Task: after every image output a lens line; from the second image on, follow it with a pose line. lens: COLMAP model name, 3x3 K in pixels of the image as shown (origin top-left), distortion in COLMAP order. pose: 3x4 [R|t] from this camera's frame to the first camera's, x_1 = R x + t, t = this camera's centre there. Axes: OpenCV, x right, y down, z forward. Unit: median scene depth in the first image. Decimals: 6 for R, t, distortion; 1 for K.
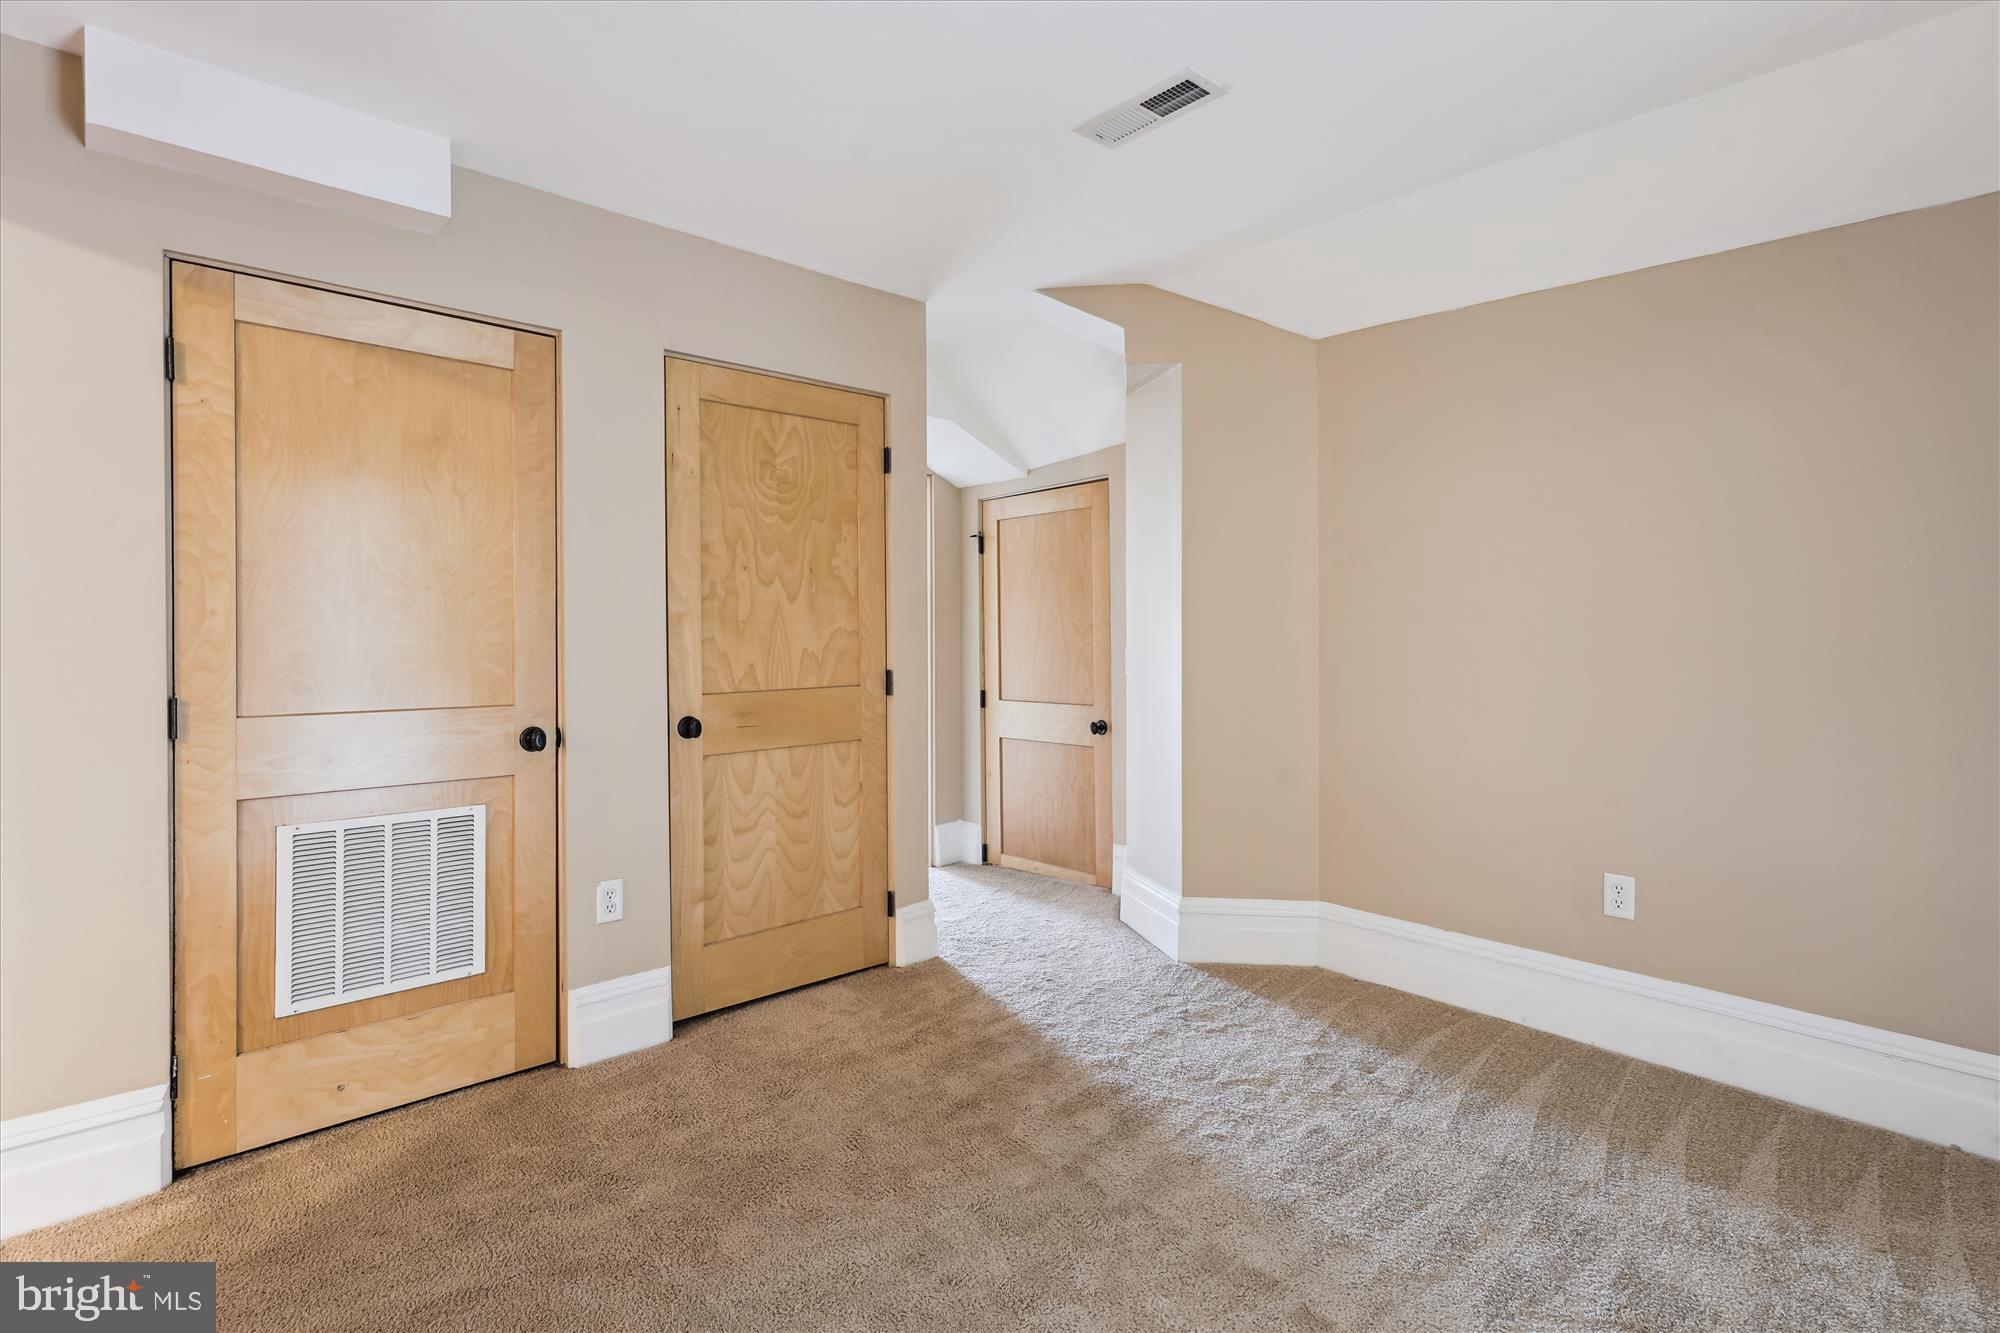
lens RADIAL K [[978.9, 0, 993.9], [0, 978.9, 644.6], [0, 0, 1]] dist [0.007027, 0.001016]
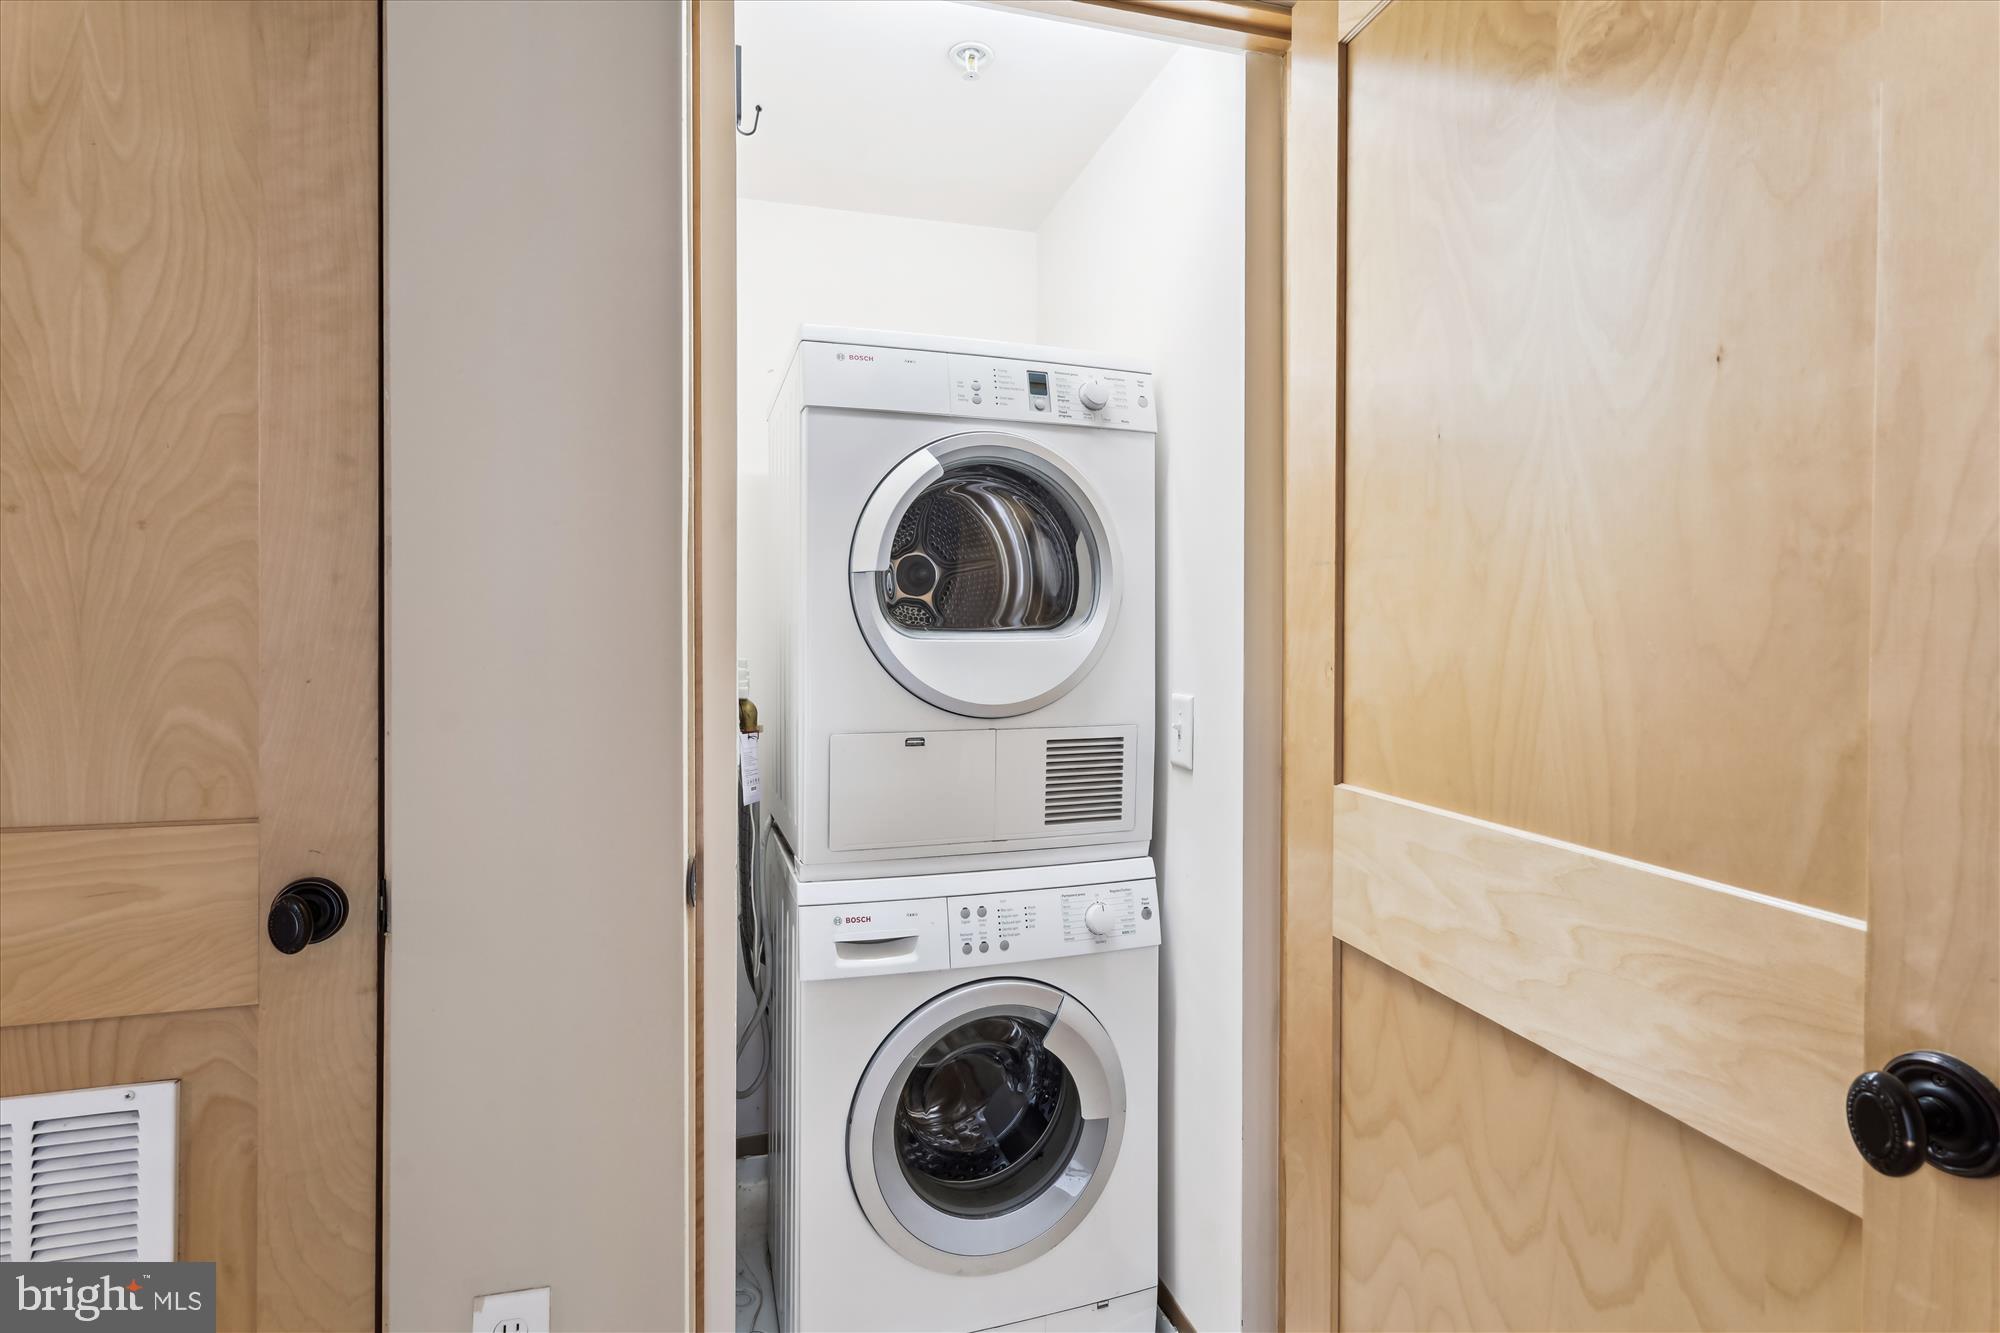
lens RADIAL K [[978.9, 0, 1000.3], [0, 978.9, 658.5], [0, 0, 1]] dist [0.007027, 0.001016]
pose [[0.893926, 0.006759, -0.448164, -0.064512], [-0.005590, 0.999977, 0.003931, -0.003732], [0.448180, -0.001009, 0.893943, 0.794117]]
